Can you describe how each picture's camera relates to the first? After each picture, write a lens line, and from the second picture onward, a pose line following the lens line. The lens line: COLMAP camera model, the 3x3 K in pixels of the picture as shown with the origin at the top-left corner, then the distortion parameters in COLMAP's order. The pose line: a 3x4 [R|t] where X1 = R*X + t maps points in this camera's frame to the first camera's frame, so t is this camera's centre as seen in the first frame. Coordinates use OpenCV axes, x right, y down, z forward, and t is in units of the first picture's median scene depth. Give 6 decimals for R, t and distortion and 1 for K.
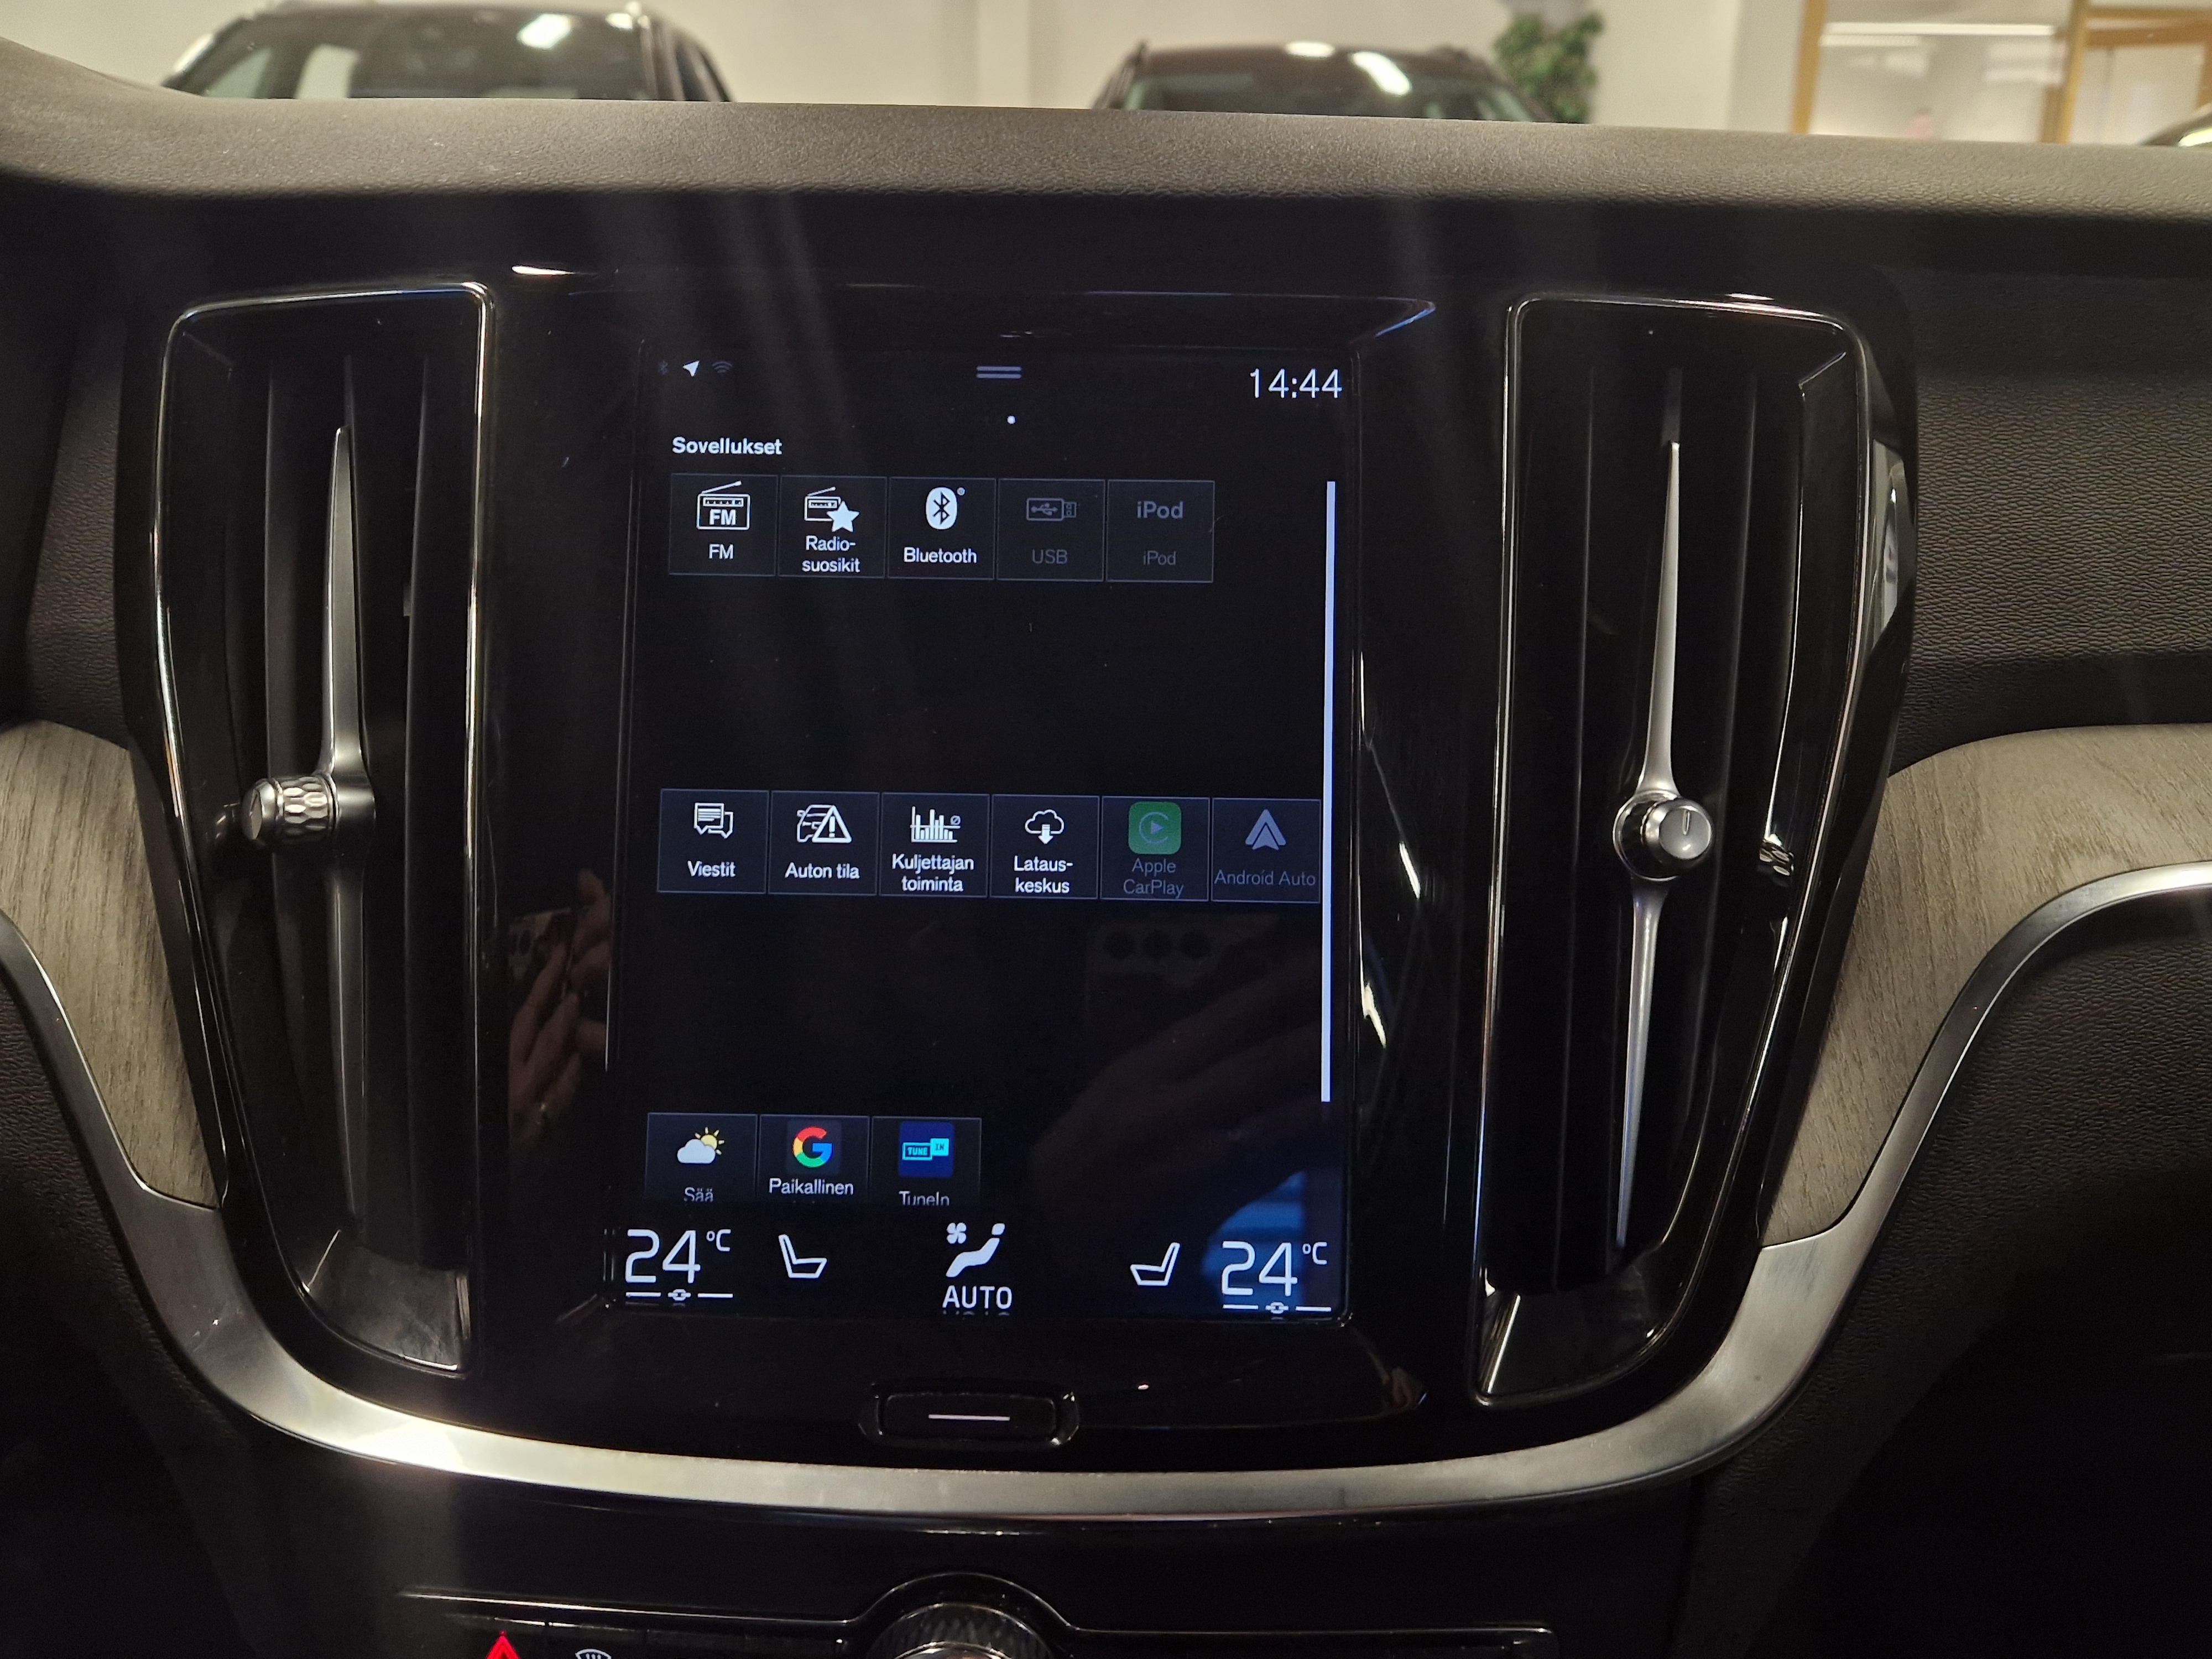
lens RADIAL K [[1689.4, 0, 1118.1], [0, 1689.4, 801.4], [0, 0, 1]] dist [0.071318, -0.100156]
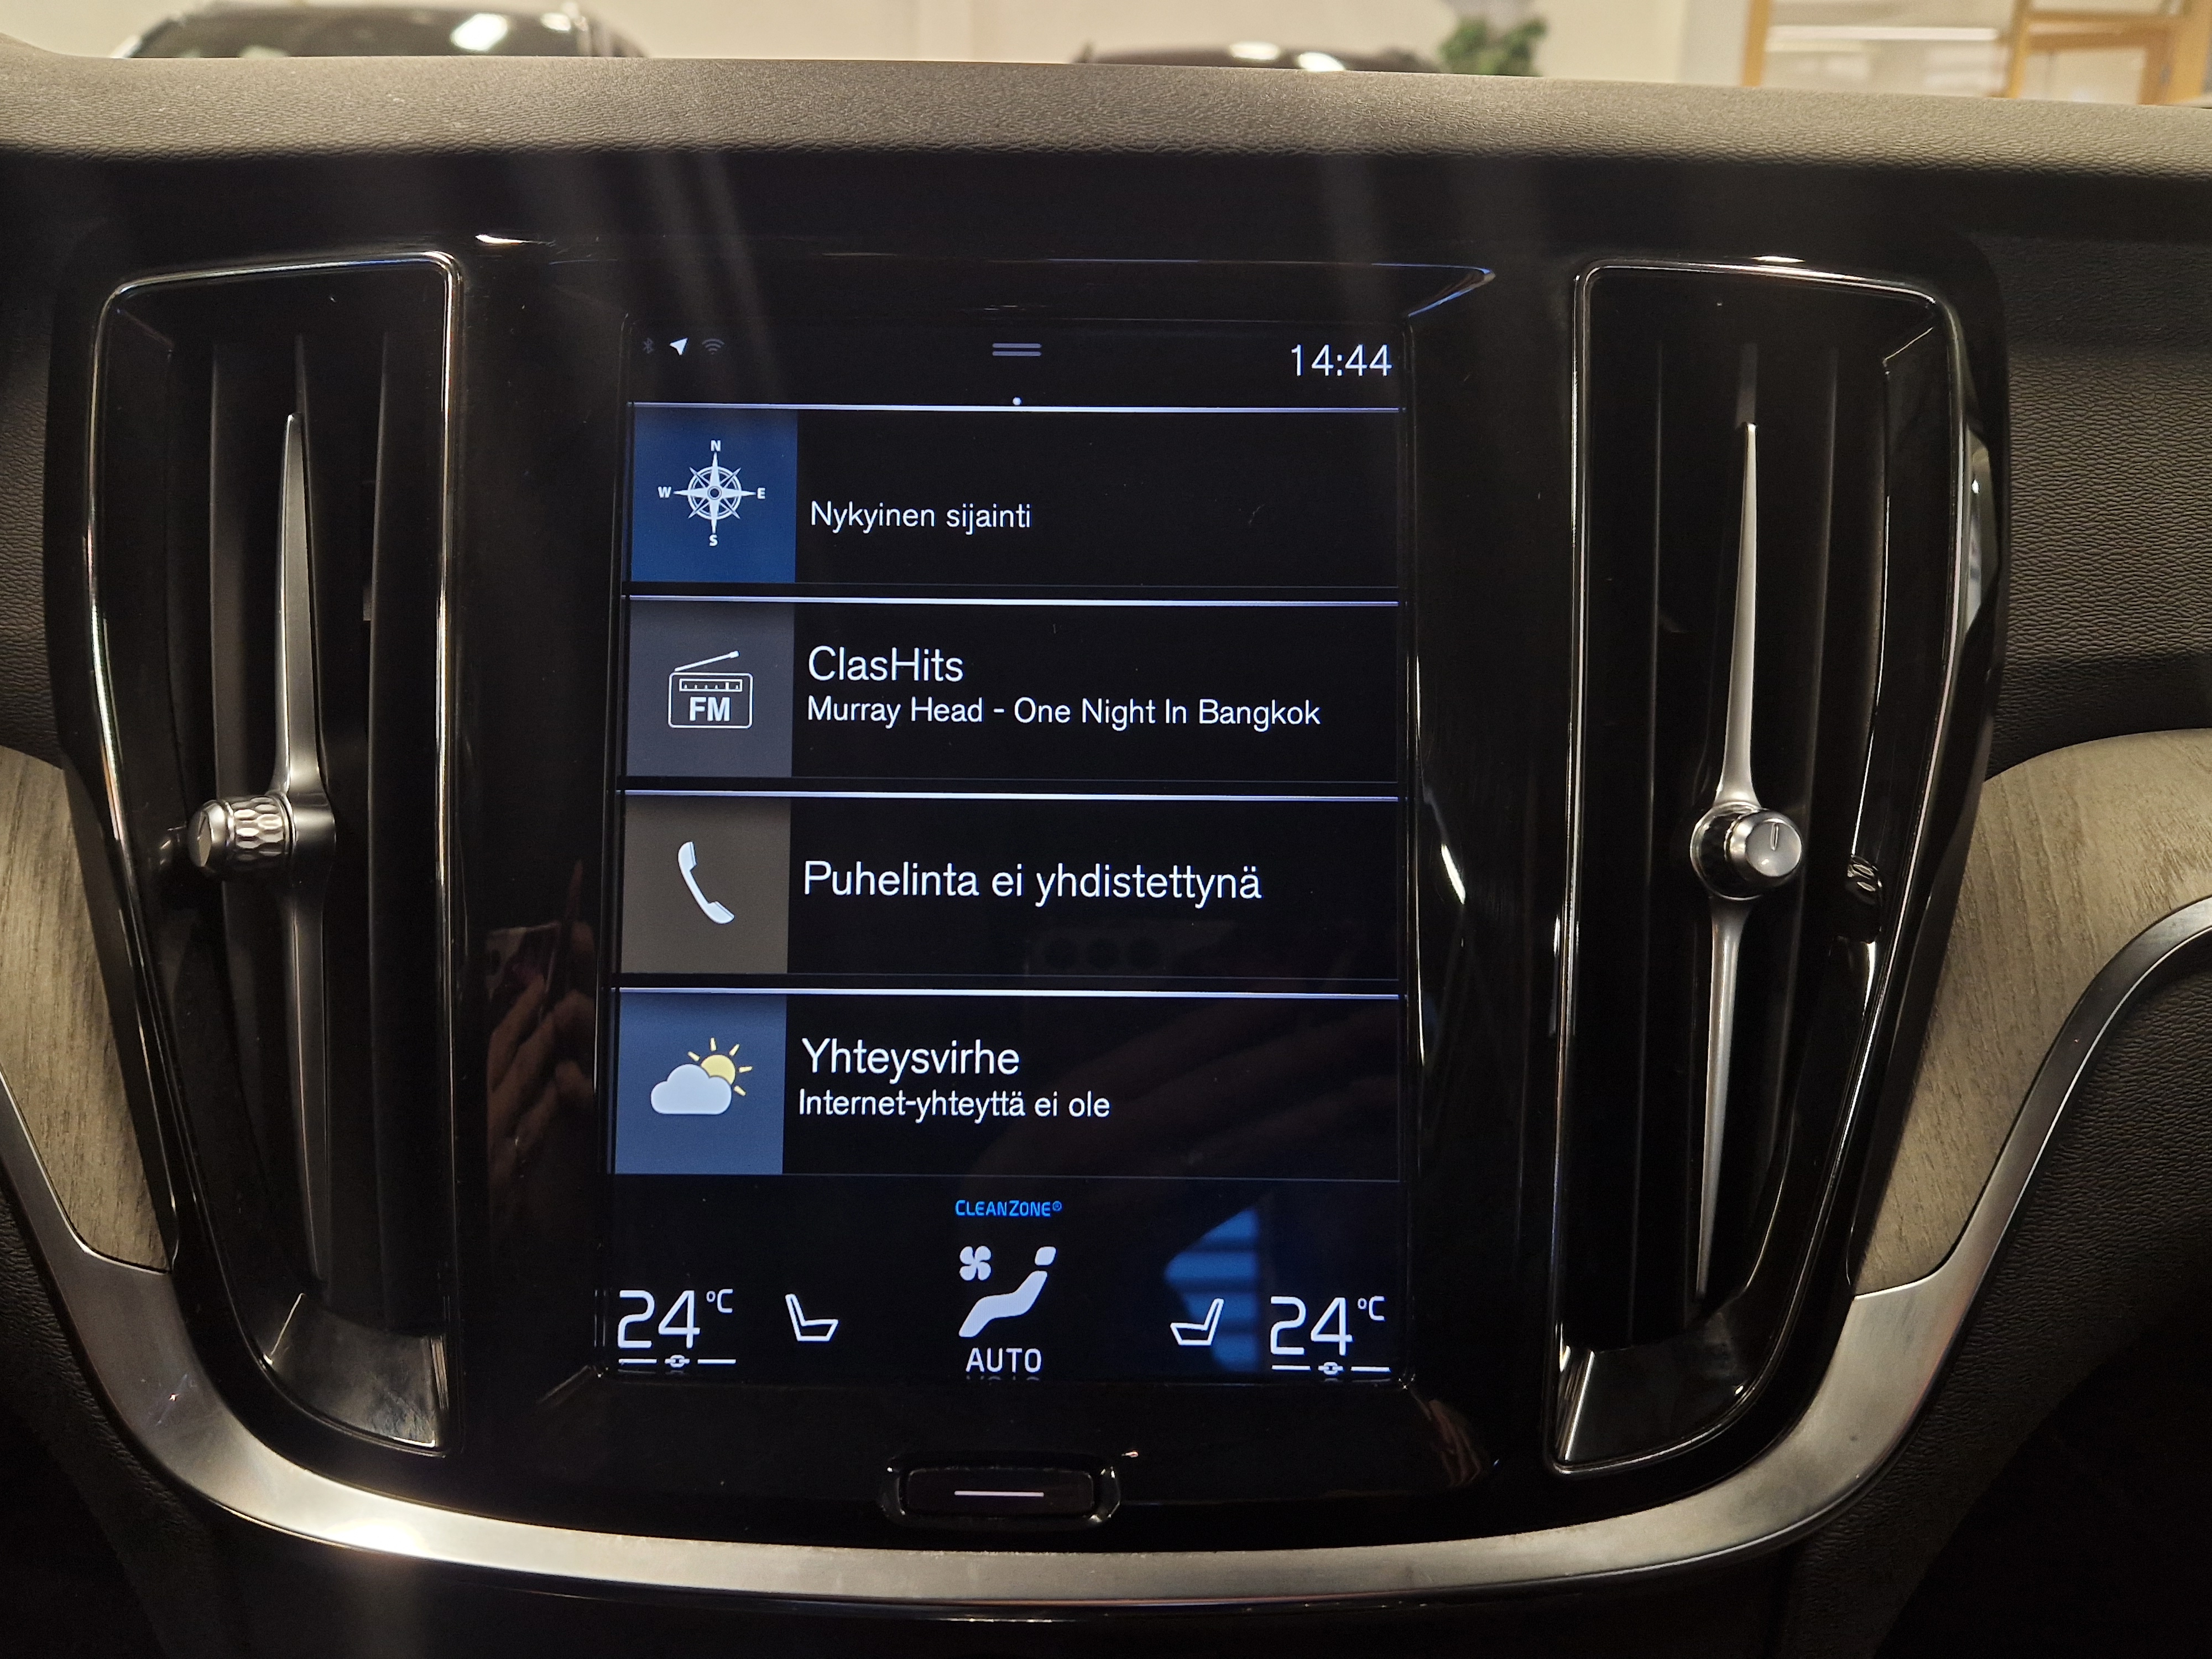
lens RADIAL K [[1688.5, 0, 1088.8], [0, 1688.5, 825.5], [0, 0, 1]] dist [0.067868, -0.095520]
pose [[0.999837, -0.007230, 0.016516, -0.049010], [0.007091, 0.999939, 0.008443, -0.003805], [-0.016576, -0.008325, 0.999828, 0.084062]]
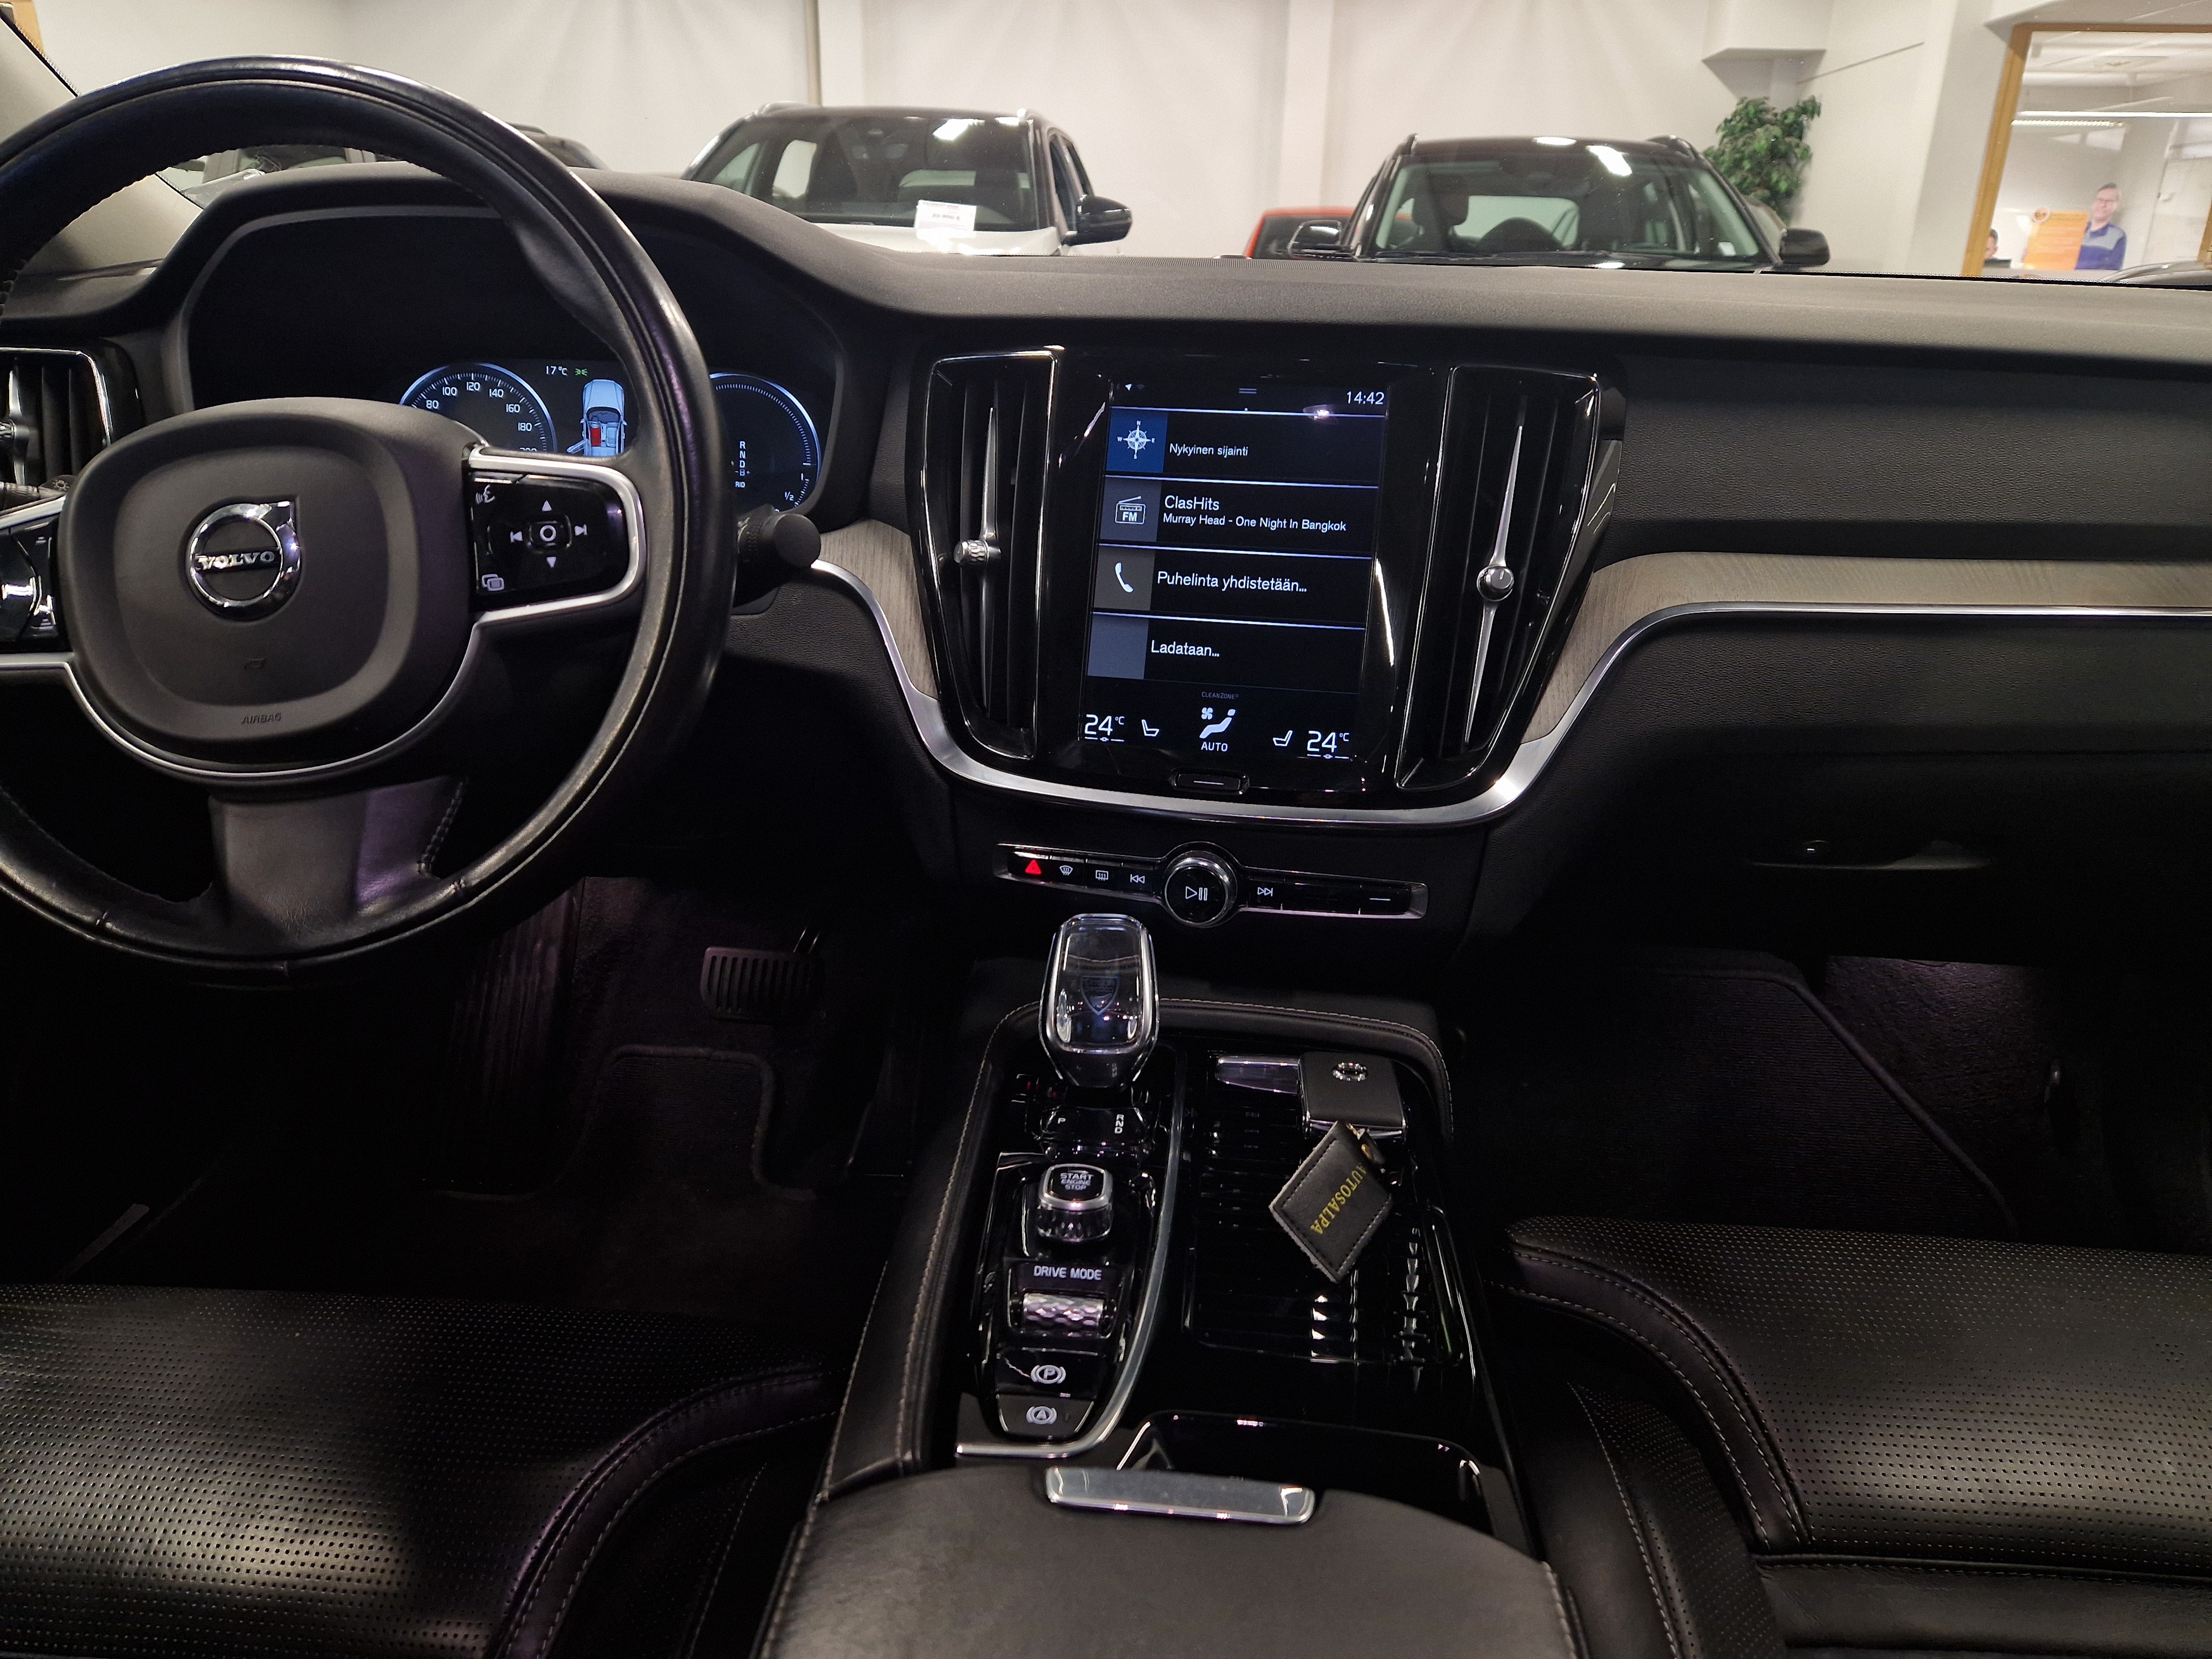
lens RADIAL K [[1431.5, 0, 1138.7], [0, 1431.5, 835.3], [0, 0, 1]] dist [0.054954, -0.049761]
pose [[0.986041, 0.070315, -0.150924, 0.144438], [-0.063129, 0.996655, 0.051892, 0.315176], [0.154068, -0.041640, 0.987182, -1.202930]]
